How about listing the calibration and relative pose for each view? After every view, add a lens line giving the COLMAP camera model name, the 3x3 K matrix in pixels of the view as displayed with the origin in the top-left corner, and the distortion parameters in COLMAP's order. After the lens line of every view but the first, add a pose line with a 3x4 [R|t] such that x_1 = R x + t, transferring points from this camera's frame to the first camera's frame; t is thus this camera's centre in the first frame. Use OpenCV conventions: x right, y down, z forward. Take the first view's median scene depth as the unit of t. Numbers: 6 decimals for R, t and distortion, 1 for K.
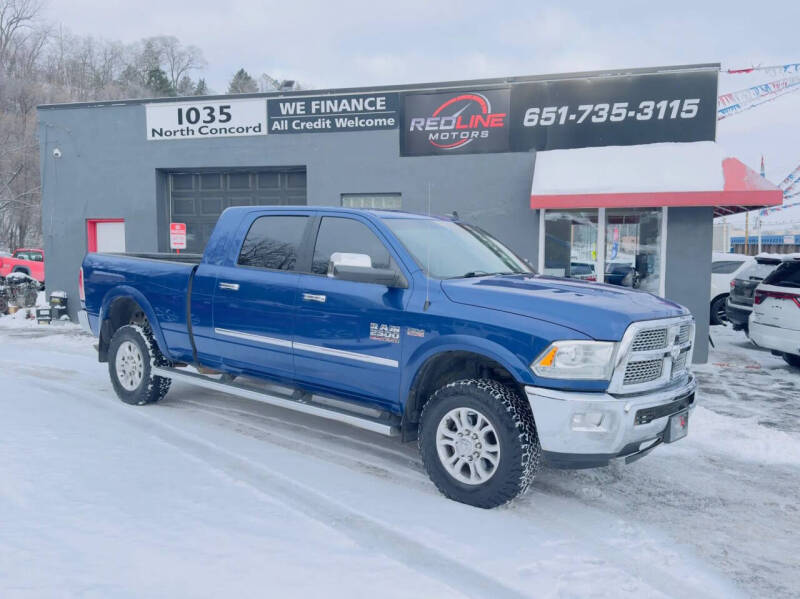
lens RADIAL K [[669.6, 0, 420.6], [0, 669.6, 304.5], [0, 0, 1]] dist [0.056602, -0.102261]
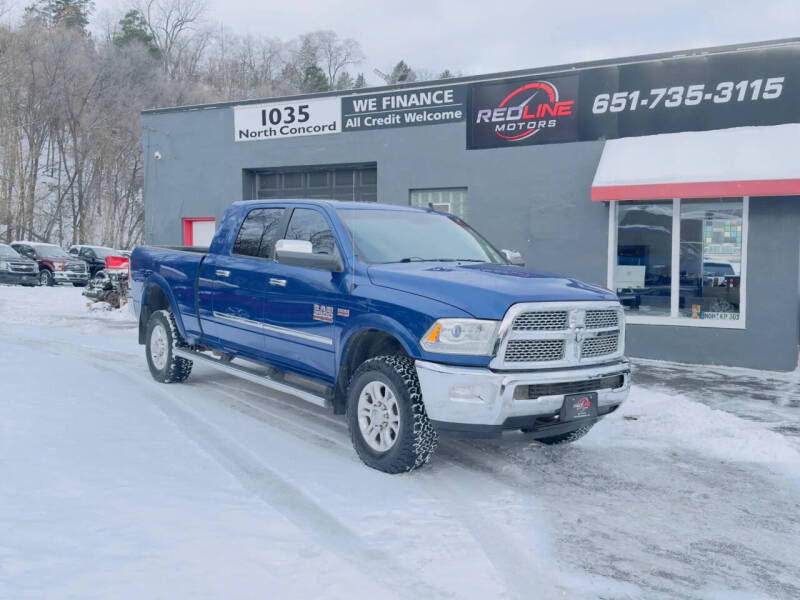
lens RADIAL K [[739.9, 0, 420.5], [0, 739.9, 296.5], [0, 0, 1]] dist [-0.007393, 0.000000]
pose [[0.977876, 0.011018, -0.208897, 0.138275], [-0.015372, 0.999697, -0.019232, 0.014094], [0.208622, 0.022017, 0.977749, -0.056403]]
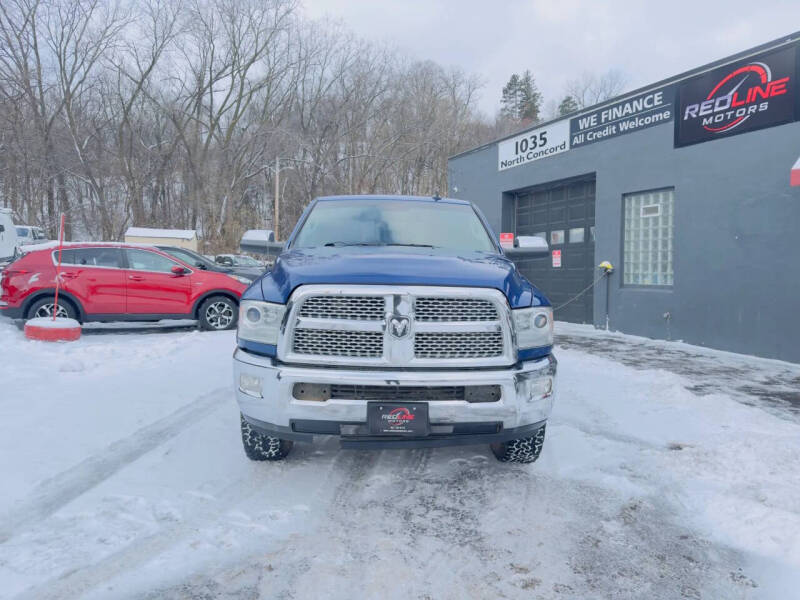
lens RADIAL K [[552.4, 0, 400.9], [0, 552.4, 300.2], [0, 0, 1]] dist [-0.009931, -0.026087]
pose [[0.666798, 0.028228, -0.744704, 0.319938], [-0.042570, 0.999093, -0.000245, 0.014203], [0.744022, 0.031865, 0.667395, 0.203237]]
